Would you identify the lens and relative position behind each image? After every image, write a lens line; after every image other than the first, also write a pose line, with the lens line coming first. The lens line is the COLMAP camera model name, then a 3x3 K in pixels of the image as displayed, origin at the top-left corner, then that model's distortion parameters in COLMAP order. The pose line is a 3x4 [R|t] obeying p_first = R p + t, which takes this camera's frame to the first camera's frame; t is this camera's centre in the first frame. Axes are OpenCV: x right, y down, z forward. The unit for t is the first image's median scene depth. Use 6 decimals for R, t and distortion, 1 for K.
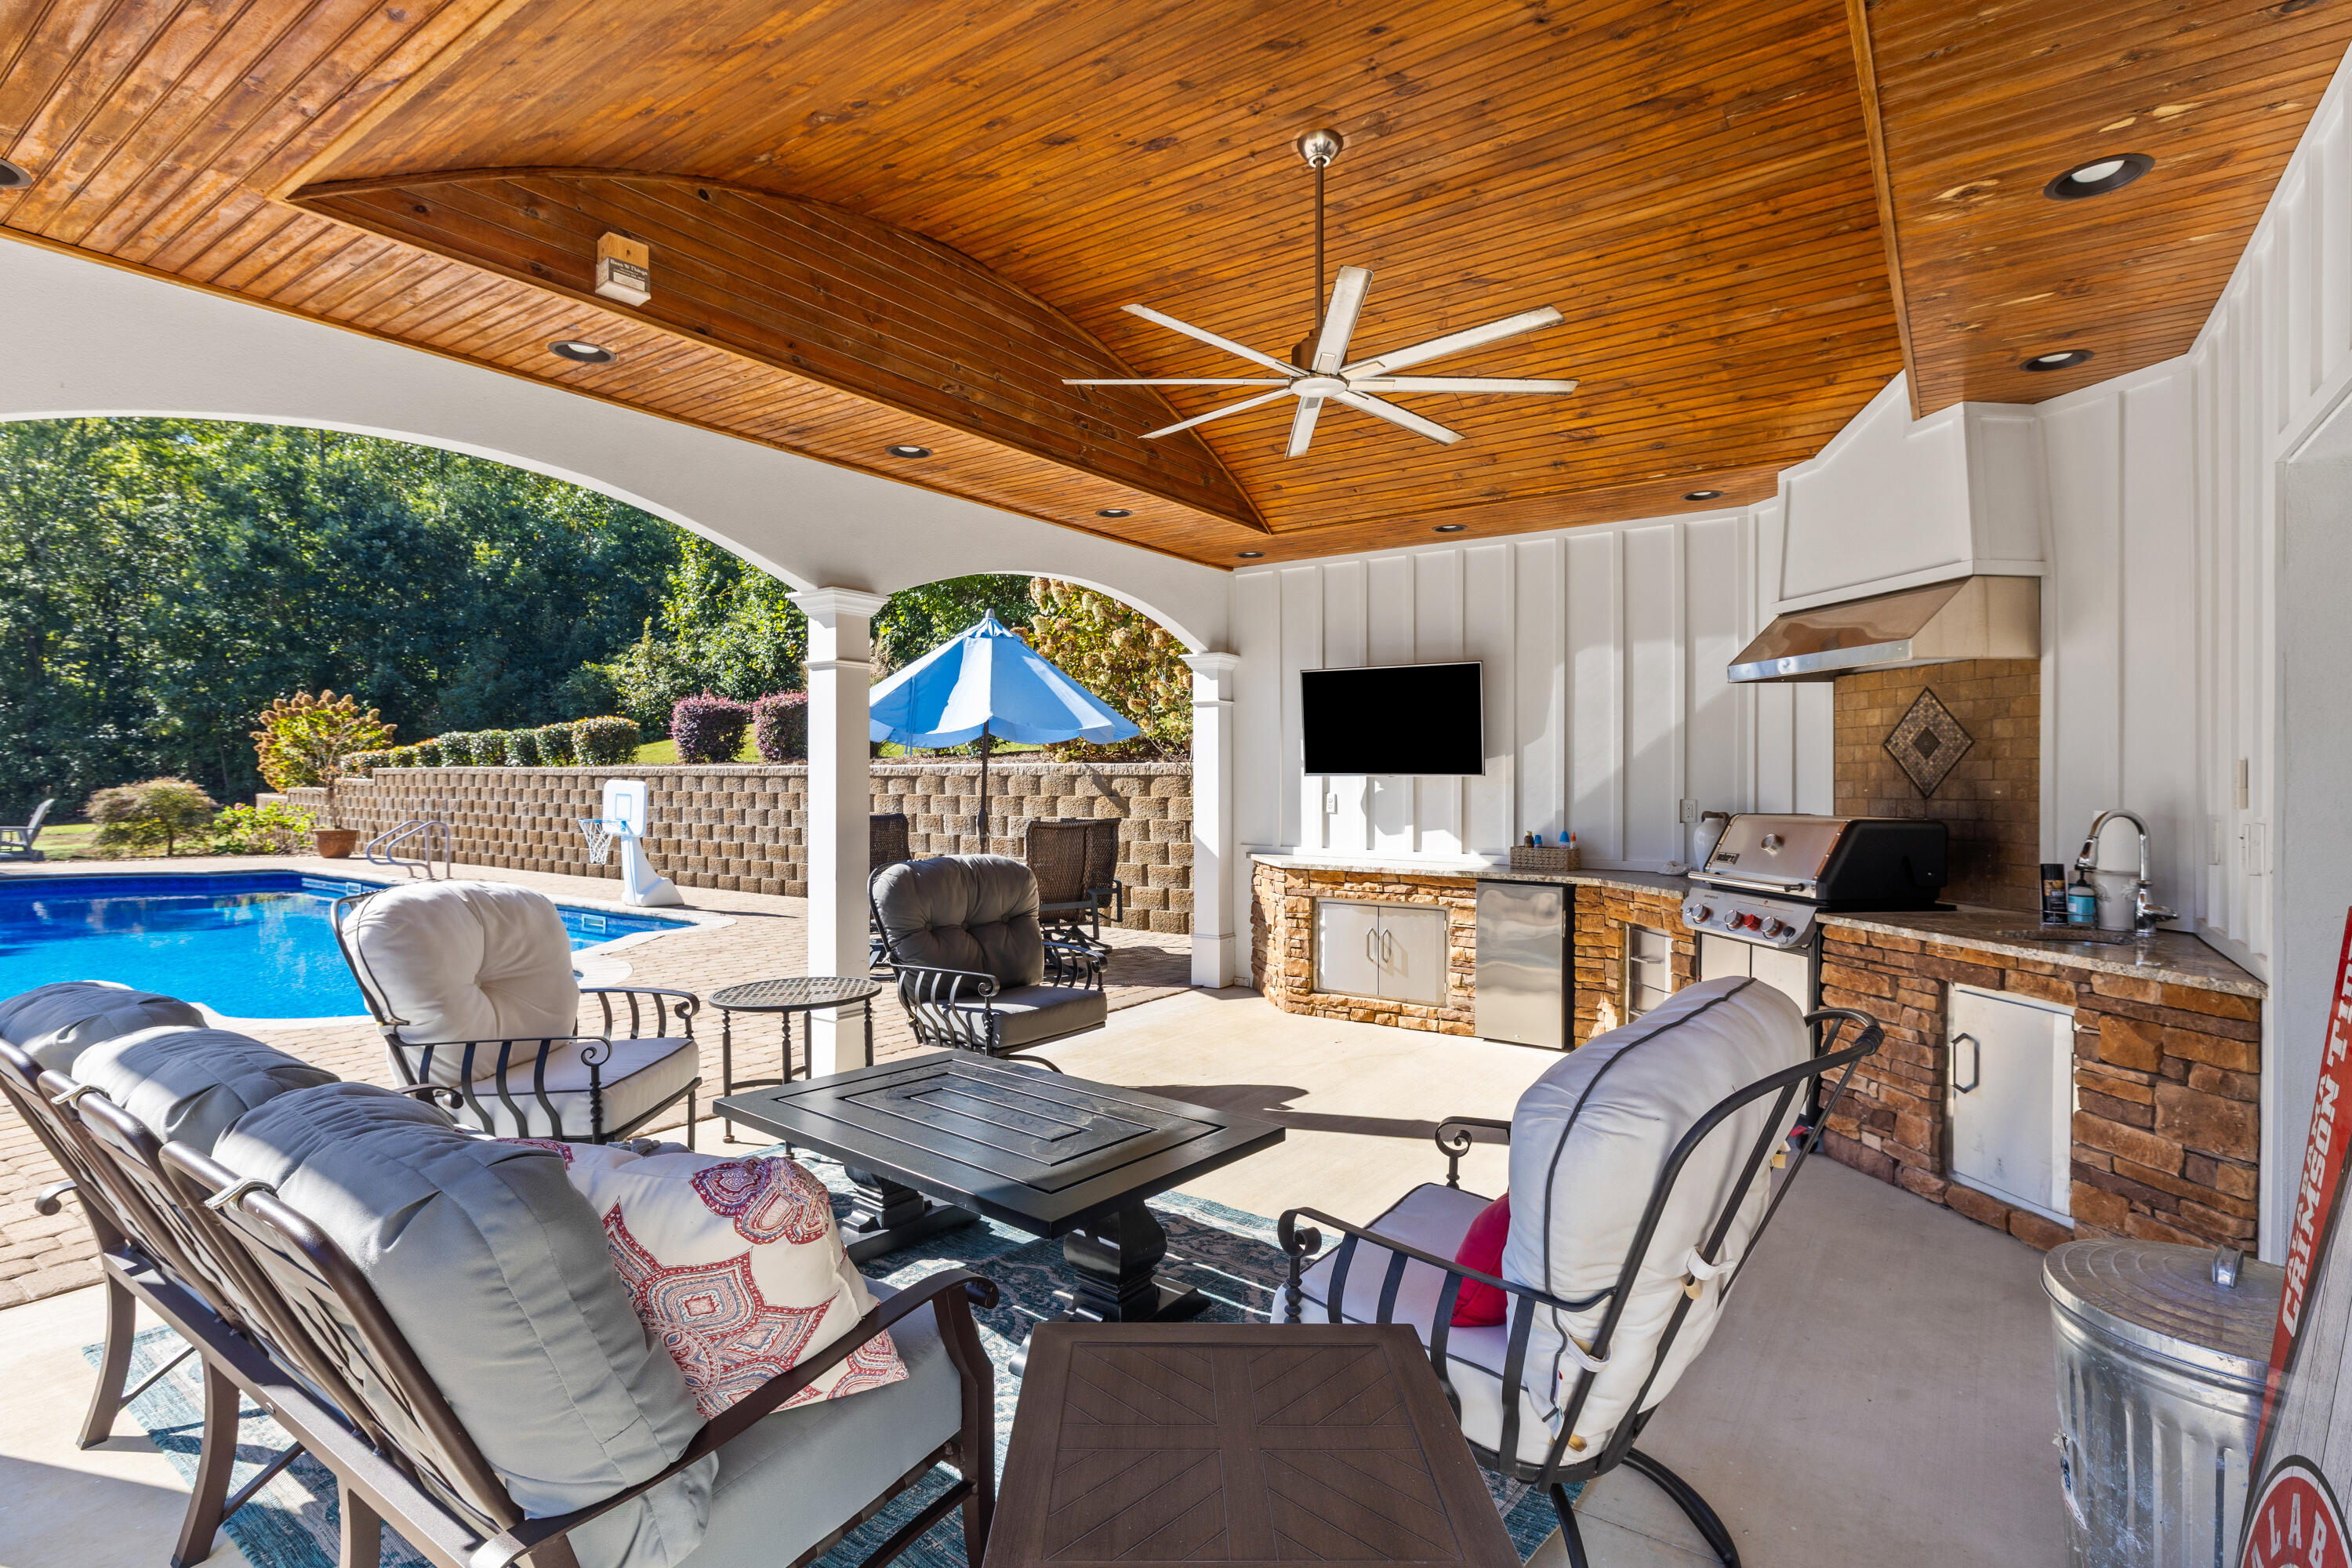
lens RADIAL K [[1207.8, 0, 1178.8], [0, 1207.8, 804.7], [0, 0, 1]] dist [-0.004772, 0.000276]
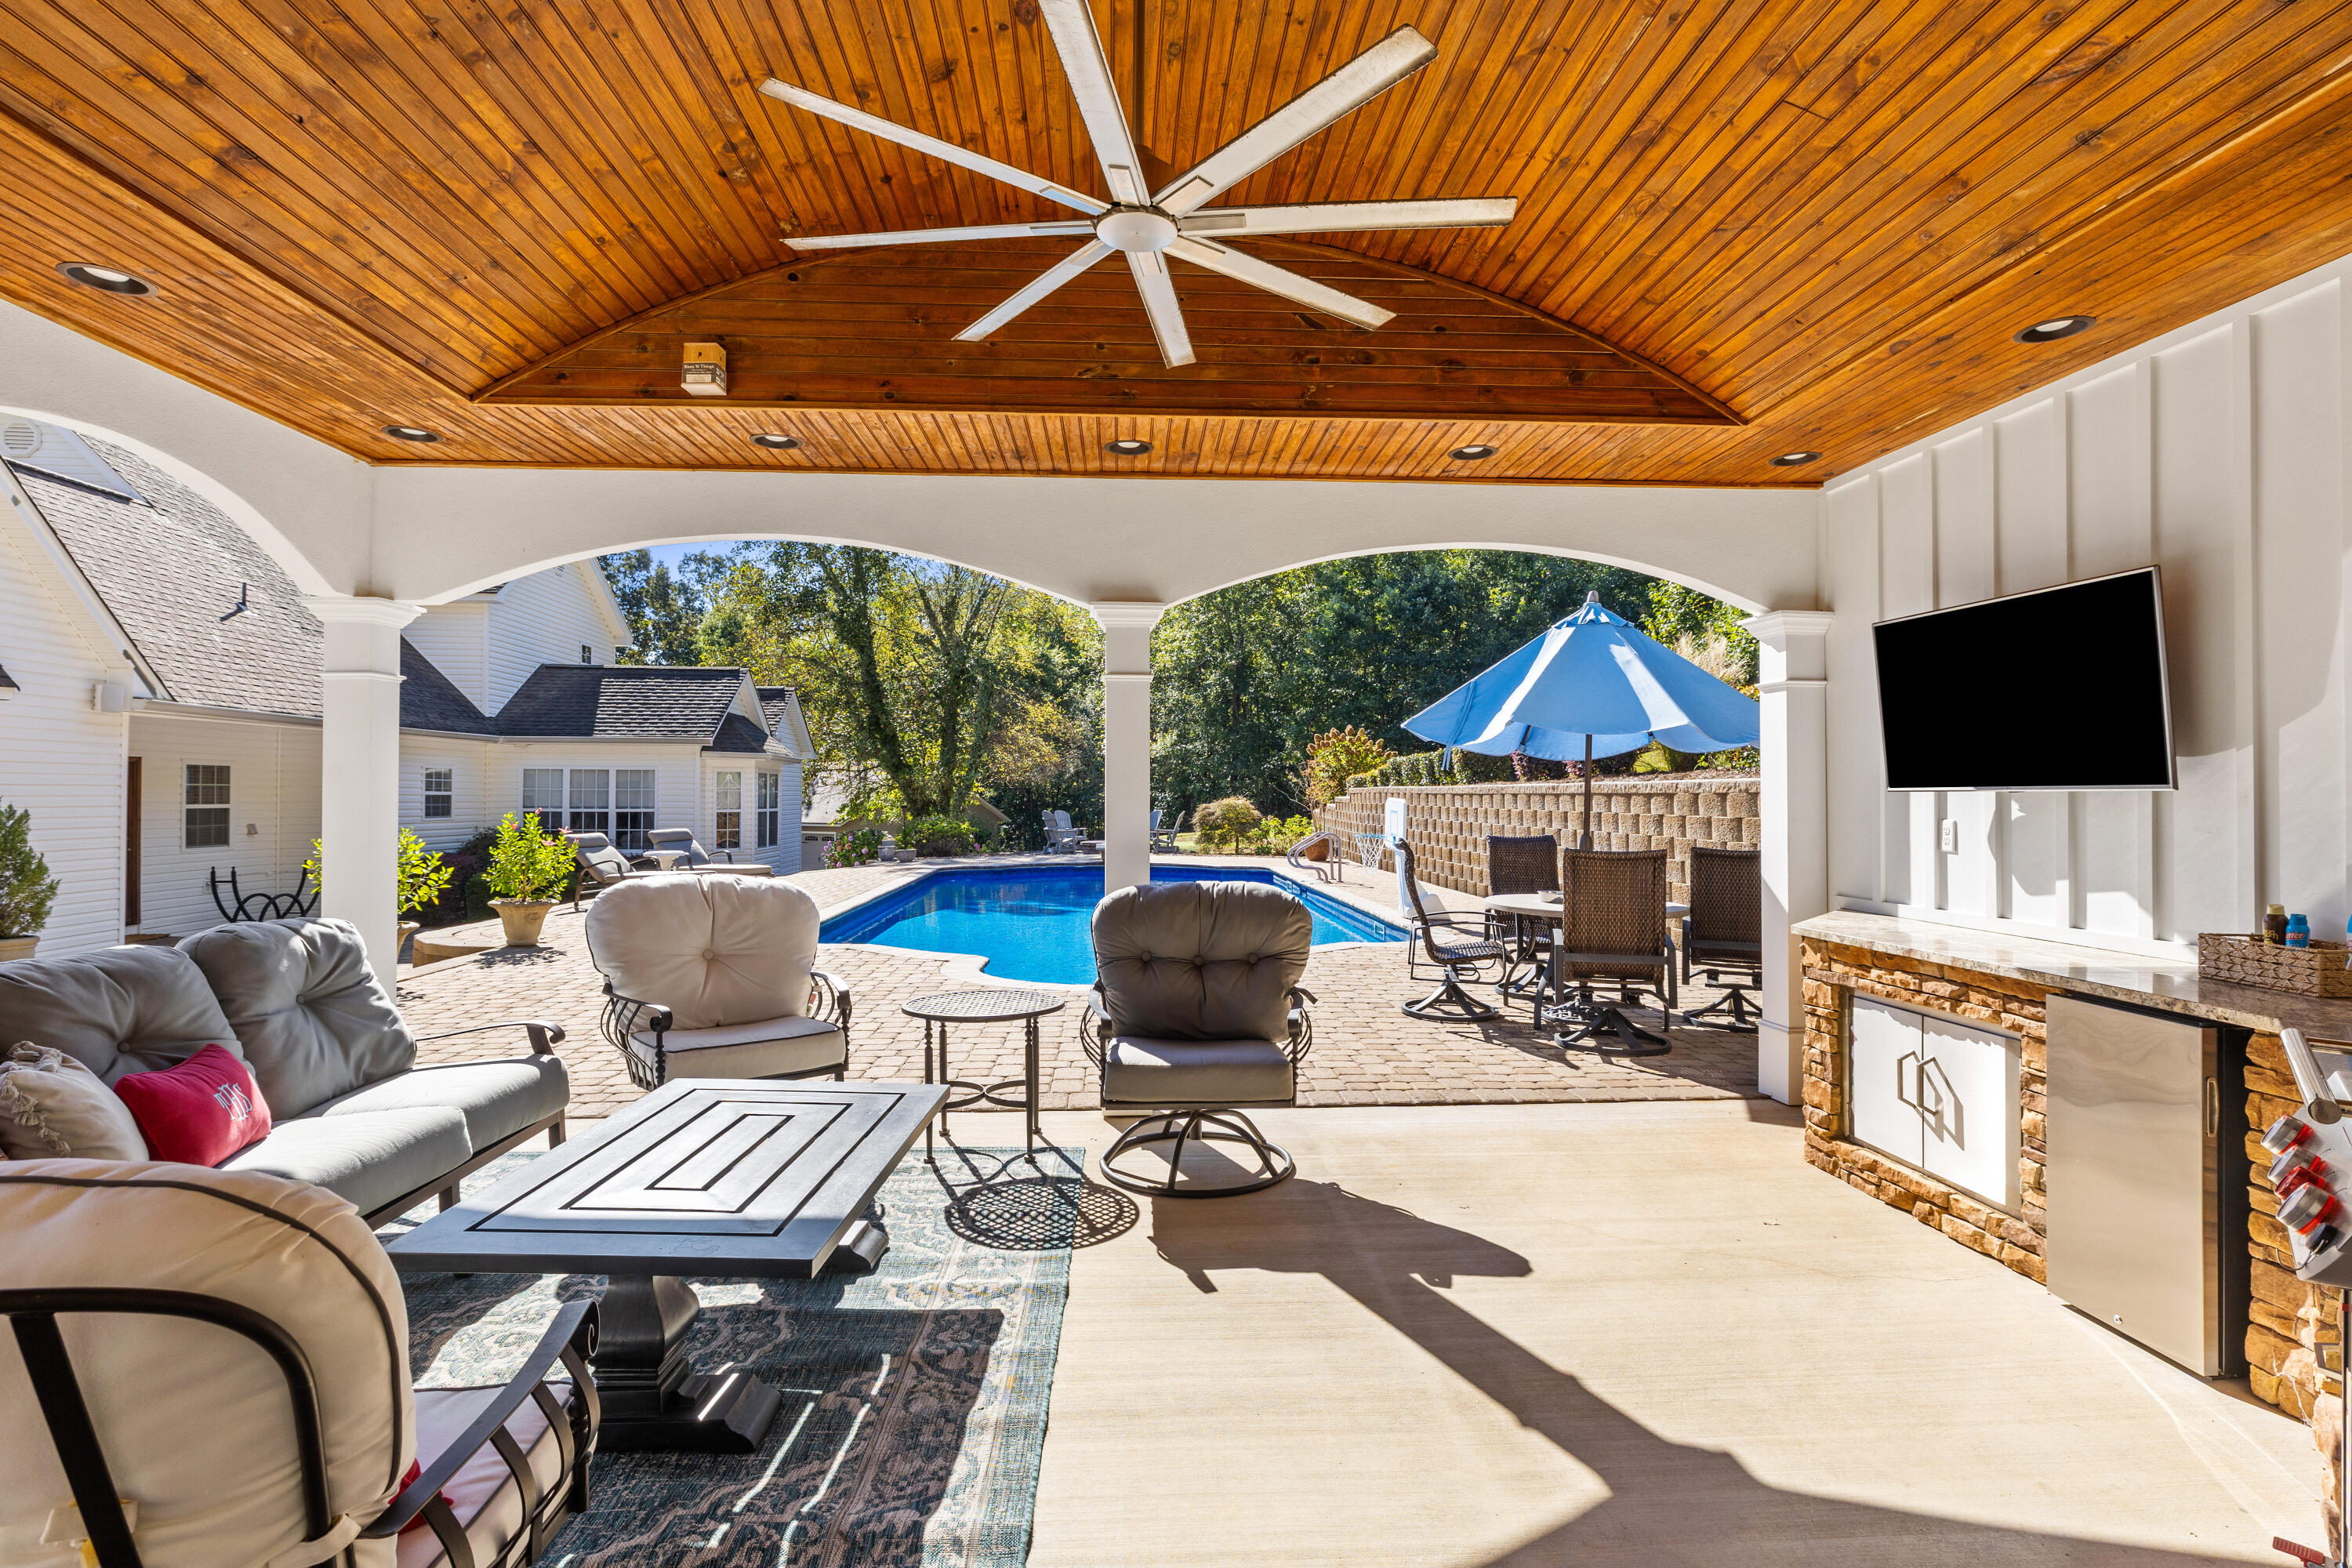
lens RADIAL K [[1168.7, 0, 1175.8], [0, 1168.7, 802.2], [0, 0, 1]] dist [-0.005280, 0.000825]
pose [[0.594453, 0.003683, -0.804122, 0.390741], [-0.017291, 0.999817, -0.008203, -0.007316], [0.803945, 0.018780, 0.594407, 0.363701]]
